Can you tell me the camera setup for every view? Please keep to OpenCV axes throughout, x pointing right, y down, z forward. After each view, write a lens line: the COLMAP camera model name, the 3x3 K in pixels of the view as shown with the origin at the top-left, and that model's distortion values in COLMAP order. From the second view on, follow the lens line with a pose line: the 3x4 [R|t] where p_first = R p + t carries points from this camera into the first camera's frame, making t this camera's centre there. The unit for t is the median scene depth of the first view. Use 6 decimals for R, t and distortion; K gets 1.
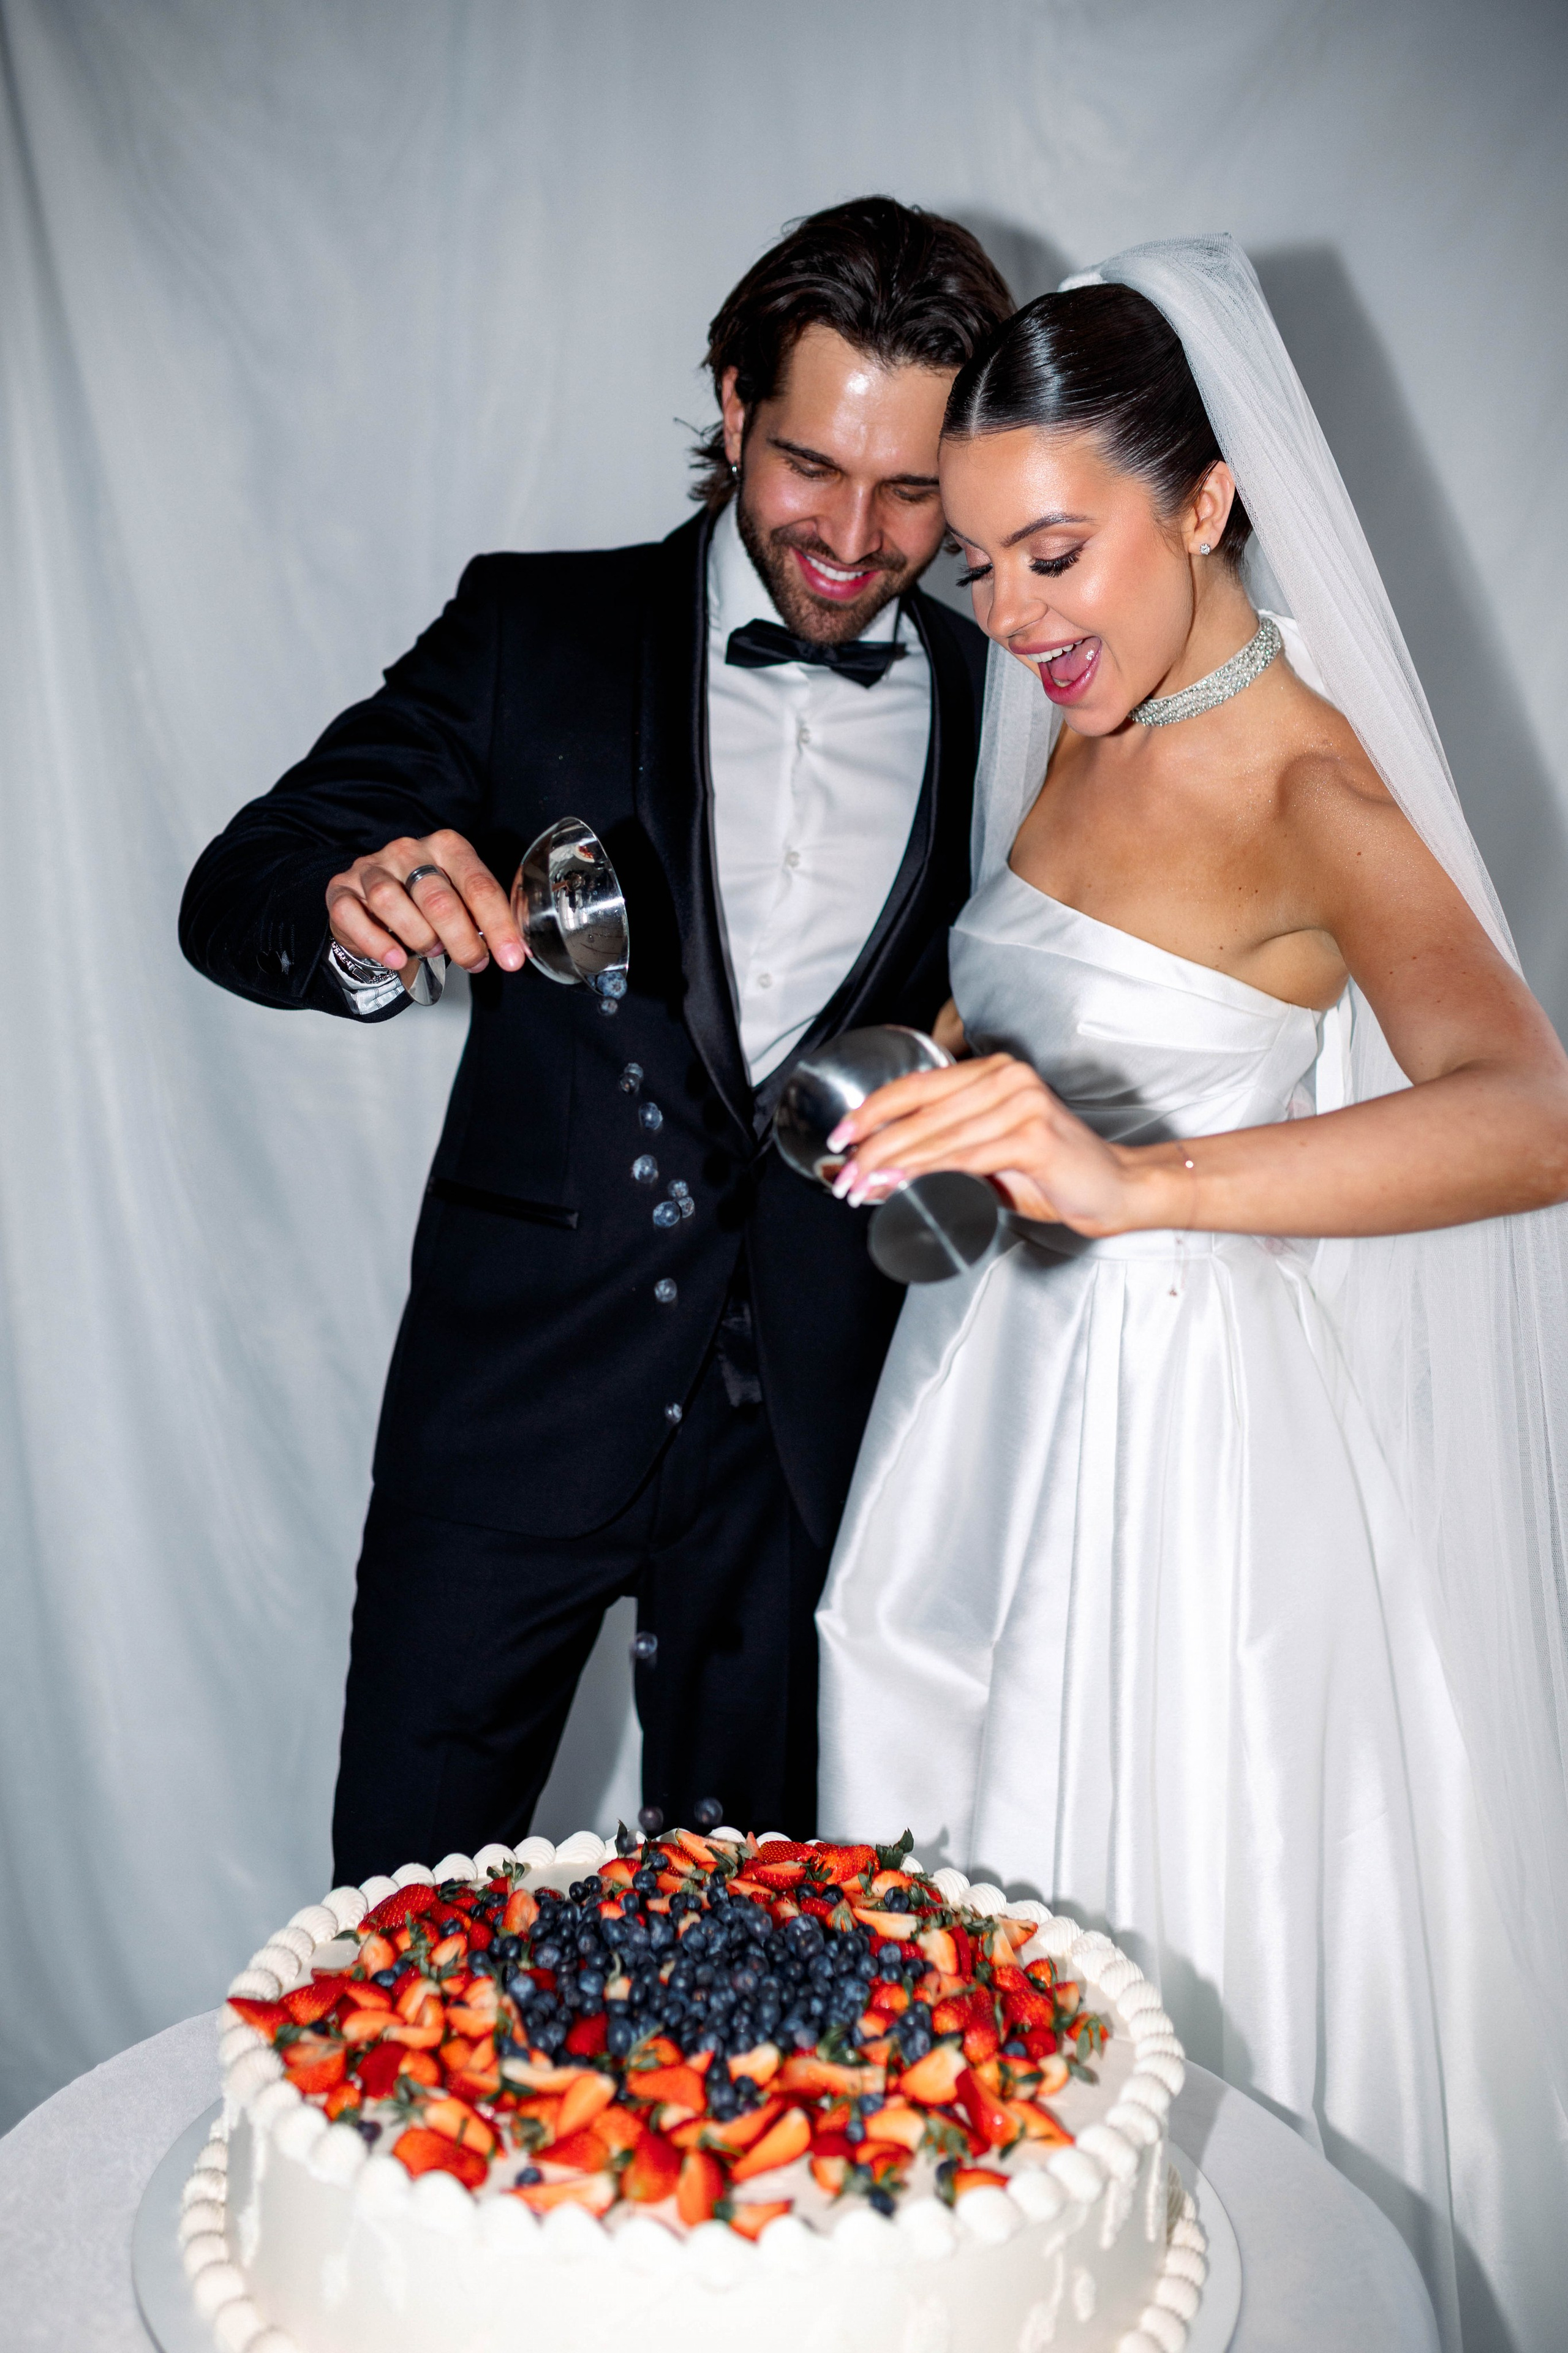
lens RADIAL K [[2308.7, 0, 780.6], [0, 2308.7, 1198.2], [0, 0, 1]] dist [-0.009794, 0.000000]
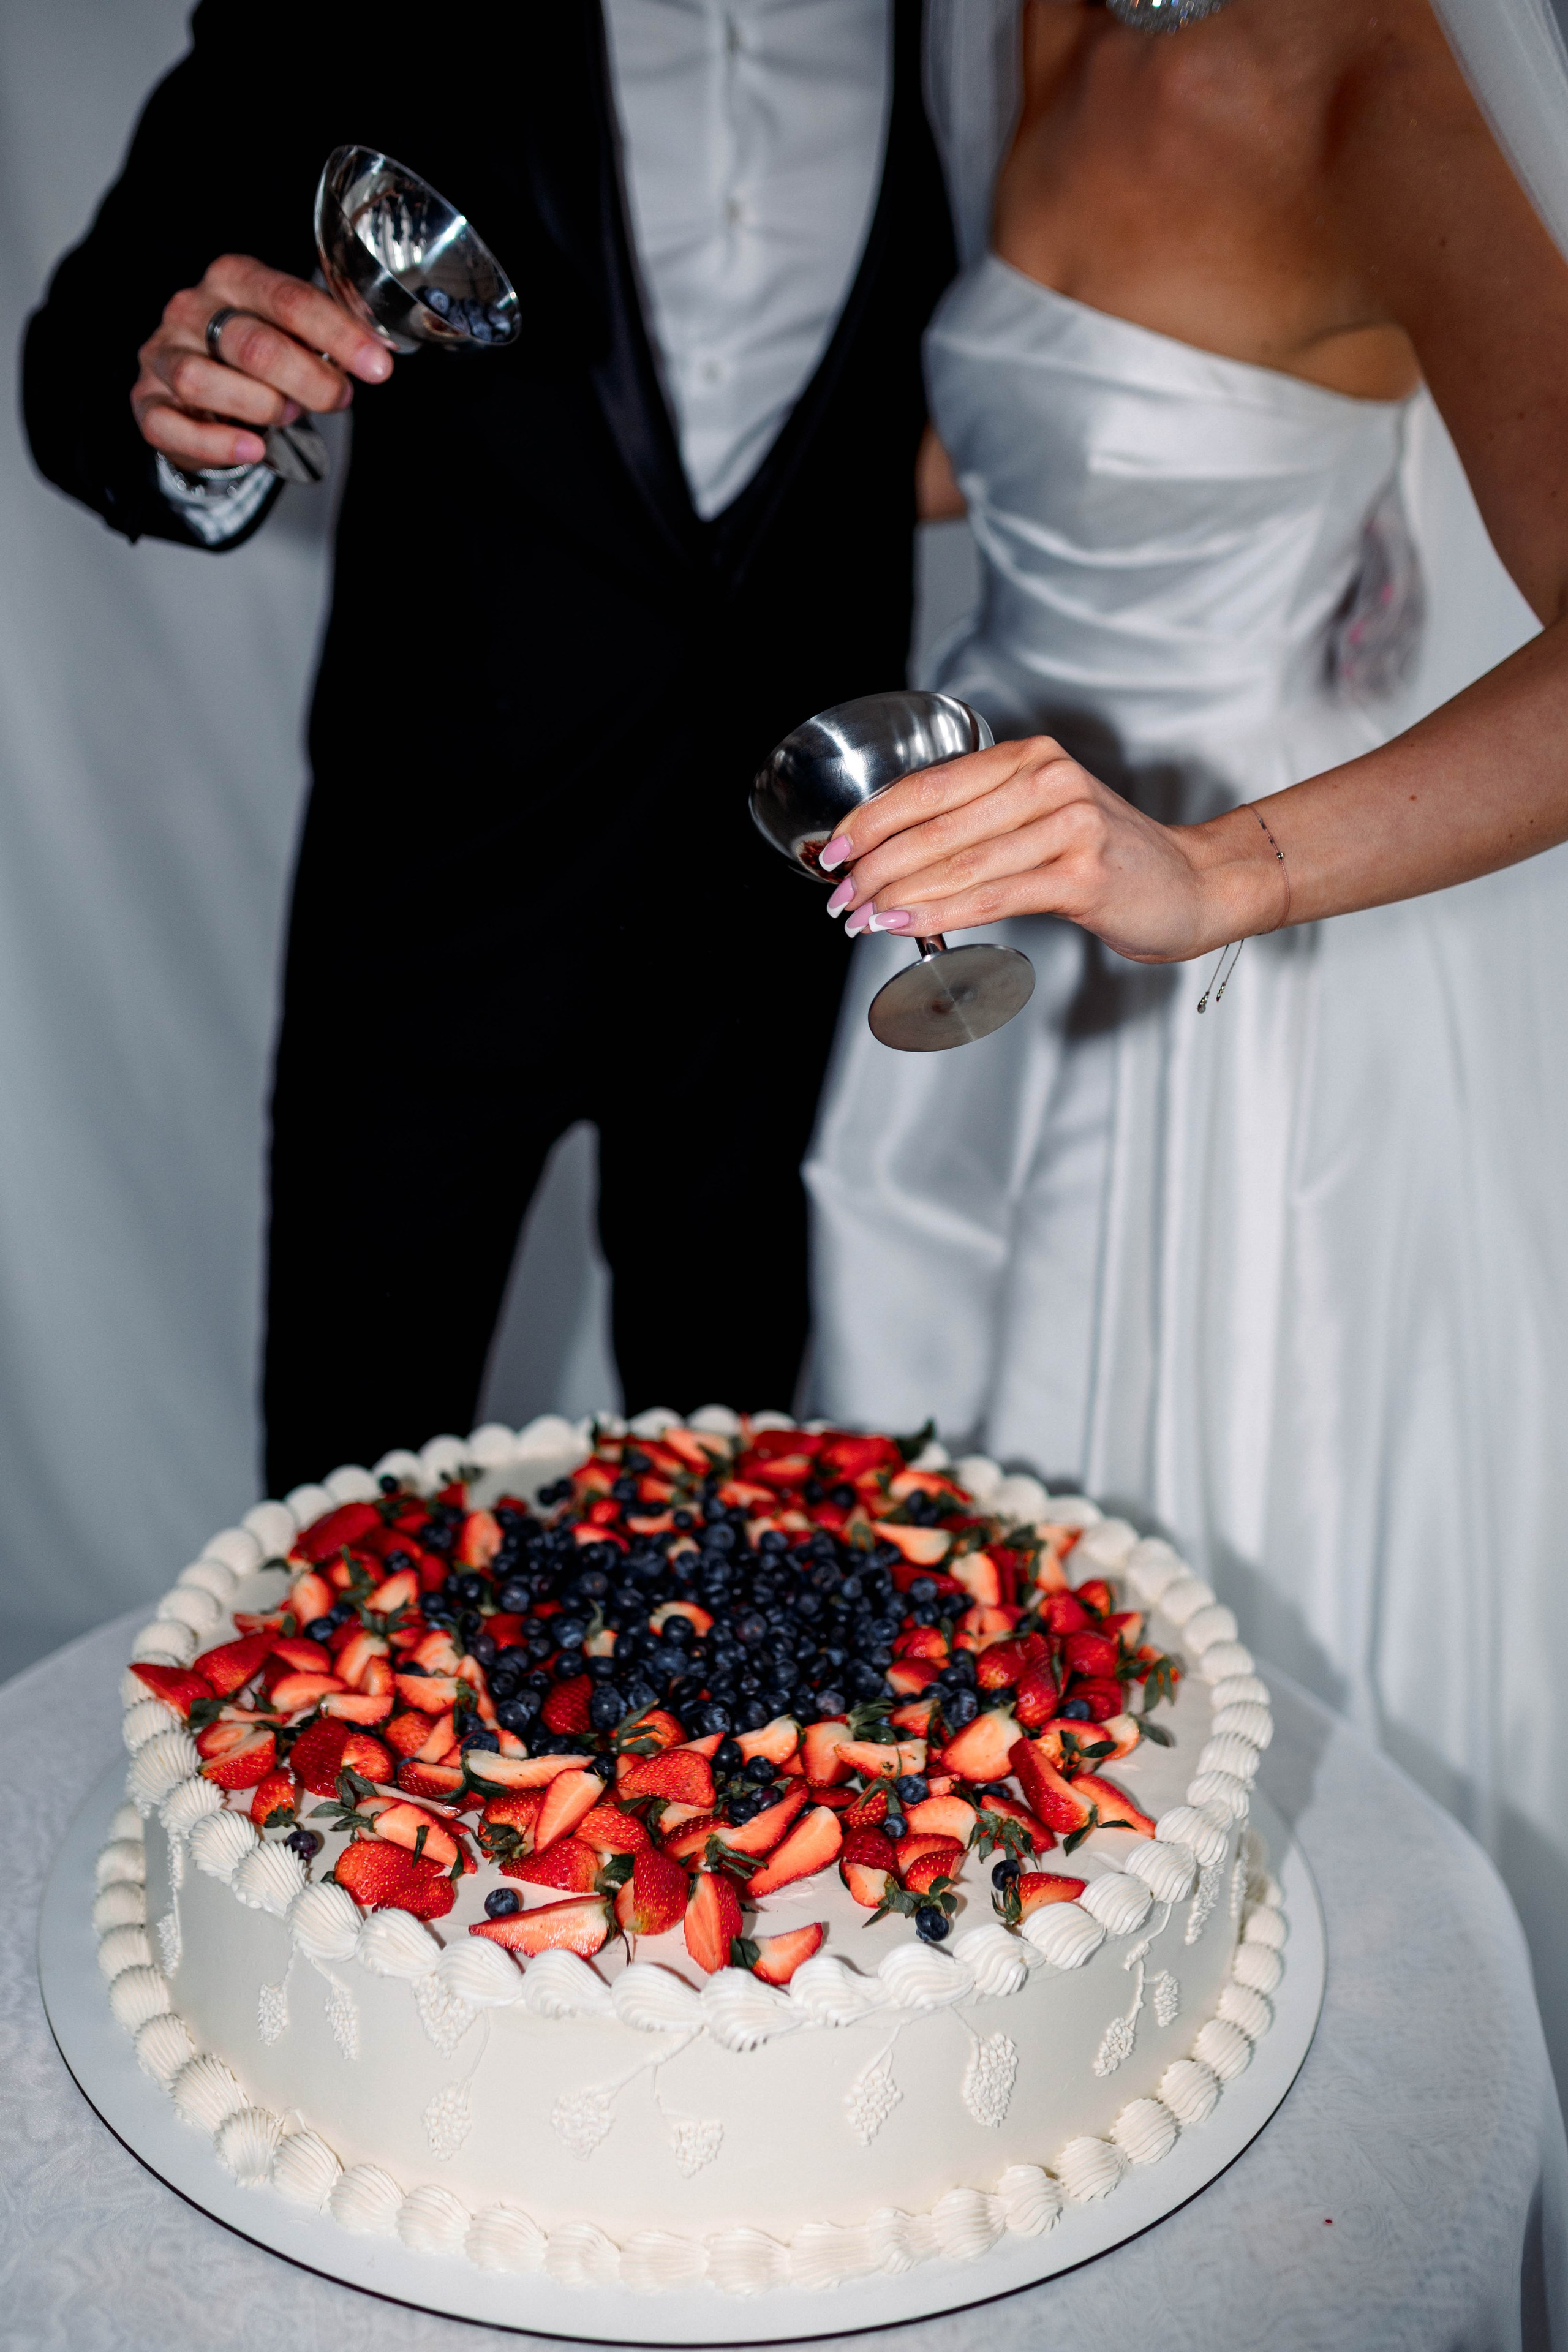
lens RADIAL K [[2307.9, 0, 819.4], [0, 2307.9, 1141.8], [0, 0, 1]] dist [-0.009794, 0.000000]
pose [[0.998942, -0.014250, 0.043733, -0.025620], [0.003634, 0.972278, 0.233799, -0.029658], [-0.045852, -0.233393, 0.971301, 0.227207]]
